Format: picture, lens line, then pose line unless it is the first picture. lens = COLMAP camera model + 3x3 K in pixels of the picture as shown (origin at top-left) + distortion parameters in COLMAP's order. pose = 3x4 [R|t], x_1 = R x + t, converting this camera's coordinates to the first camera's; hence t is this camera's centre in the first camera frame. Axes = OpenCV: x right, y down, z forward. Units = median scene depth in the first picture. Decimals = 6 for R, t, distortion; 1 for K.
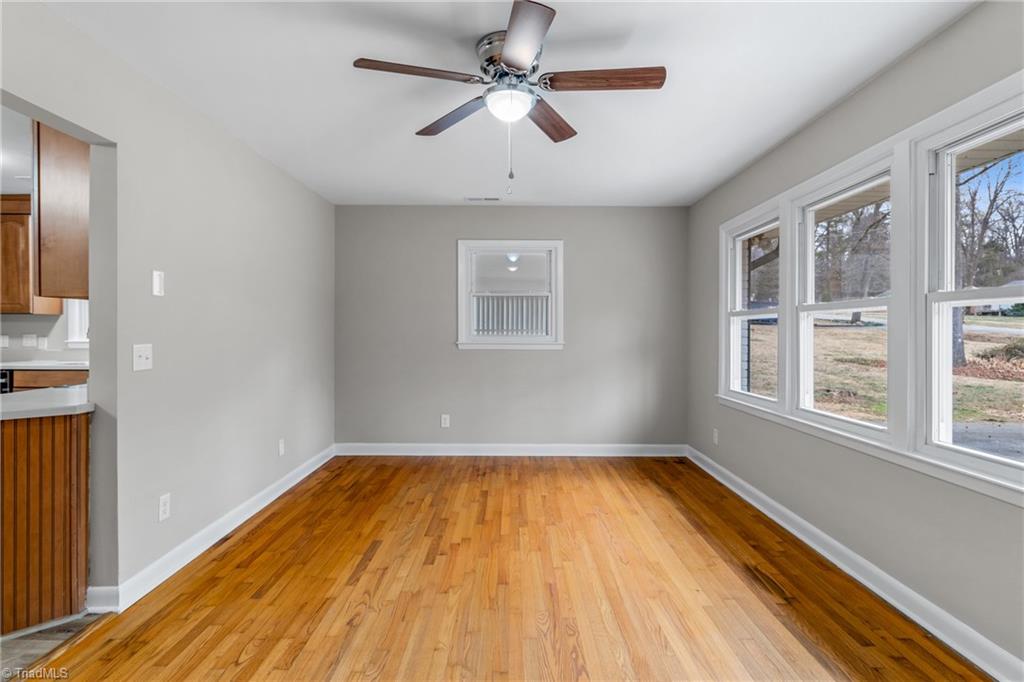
lens RADIAL K [[521.9, 0, 511.9], [0, 521.9, 333.8], [0, 0, 1]] dist [-0.000589, -0.000461]
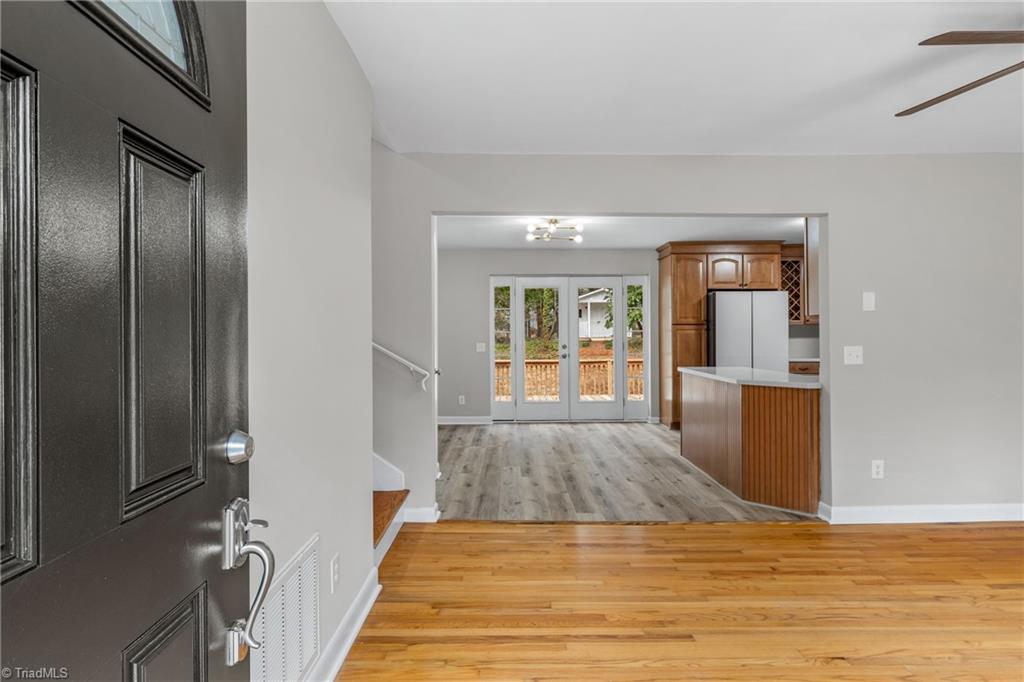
lens RADIAL K [[555.7, 0, 513.2], [0, 555.7, 338.0], [0, 0, 1]] dist [0.000635, 0.000430]
pose [[0.002713, -0.000998, -0.999996, 0.696336], [0.002870, 0.999995, -0.000991, -0.002634], [0.999992, -0.002867, 0.002716, 0.066578]]
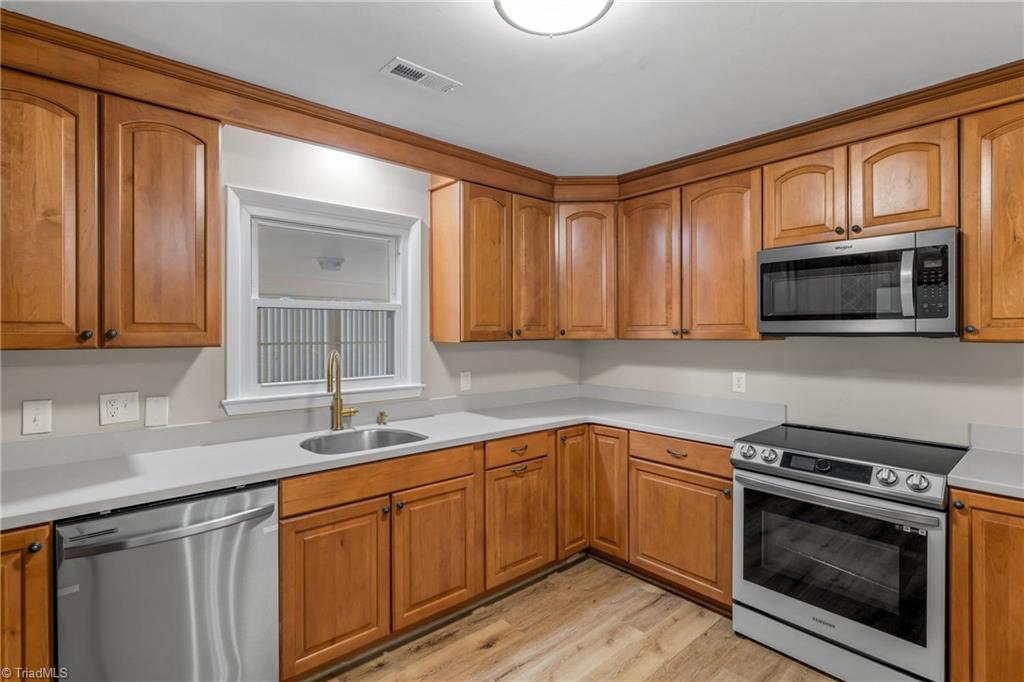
lens RADIAL K [[490.9, 0, 511.9], [0, 490.9, 334.1], [0, 0, 1]] dist [-0.000650, 0.000331]
pose [[0.752969, -0.007125, 0.658018, -1.736523], [0.008779, 0.999961, 0.000782, -0.081625], [-0.657998, 0.005188, 0.753002, 0.906862]]
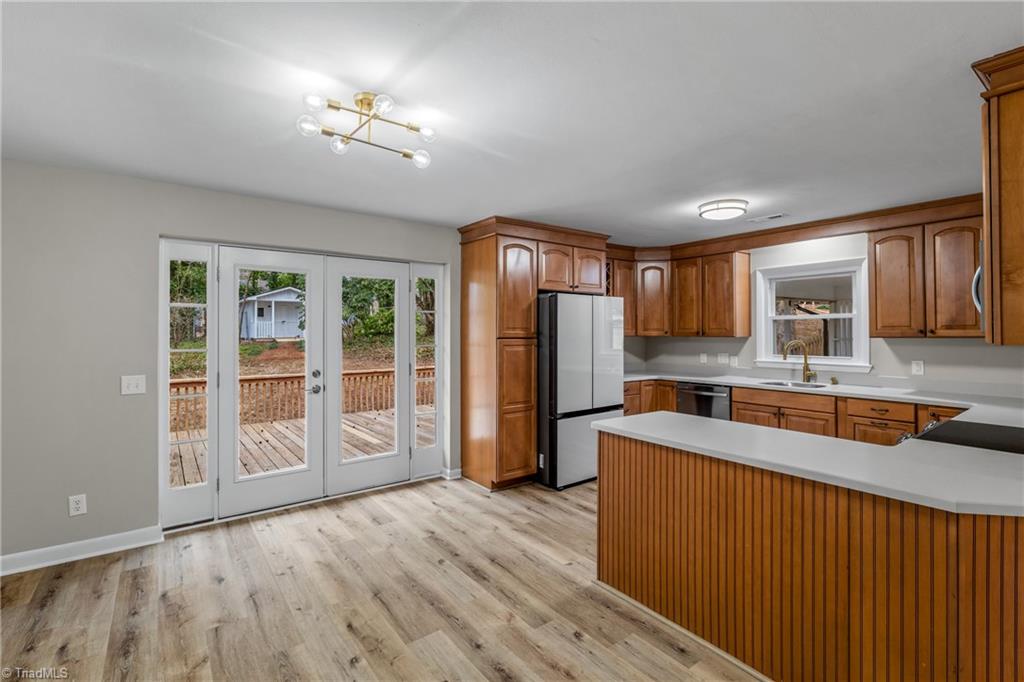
lens RADIAL K [[466.4, 0, 513.2], [0, 466.4, 330.4], [0, 0, 1]] dist [0.000209, 0.000067]
pose [[0.597980, -0.008435, -0.801467, -0.660802], [0.001401, 0.999954, -0.009479, -0.076071], [0.801510, 0.004546, 0.597964, -0.029242]]
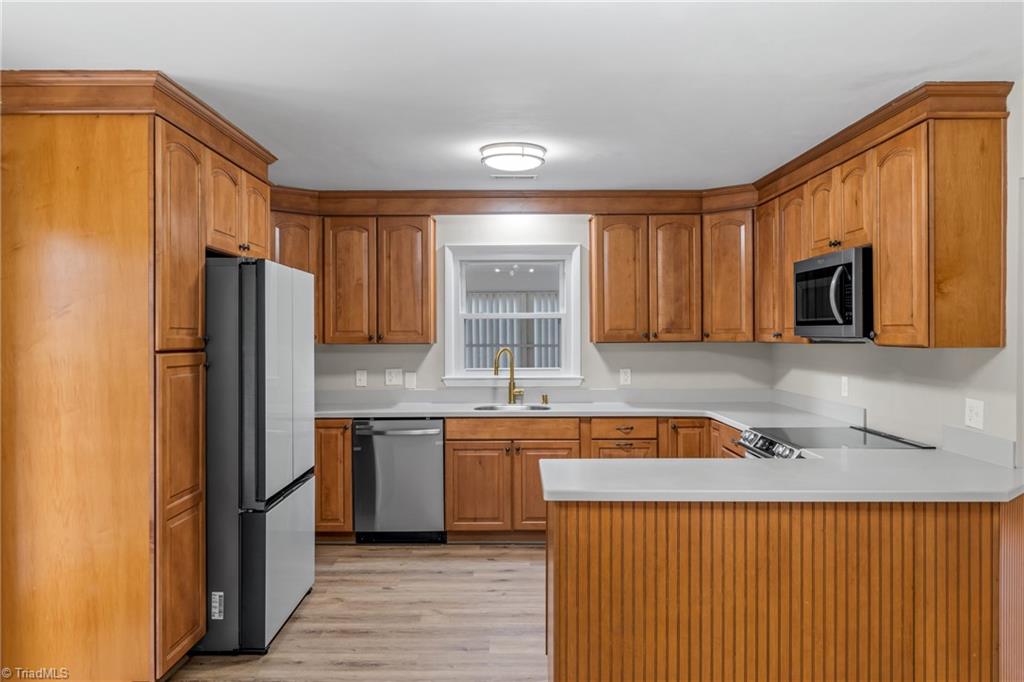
lens RADIAL K [[775.4, 0, 512.0], [0, 775.4, 341.0], [0, 0, 1]] dist [0.003927, 0.000041]
pose [[0.999973, -0.007340, 0.001060, -1.378137], [0.007335, 0.999964, 0.004306, -0.080841], [-0.001091, -0.004298, 0.999990, -0.262005]]
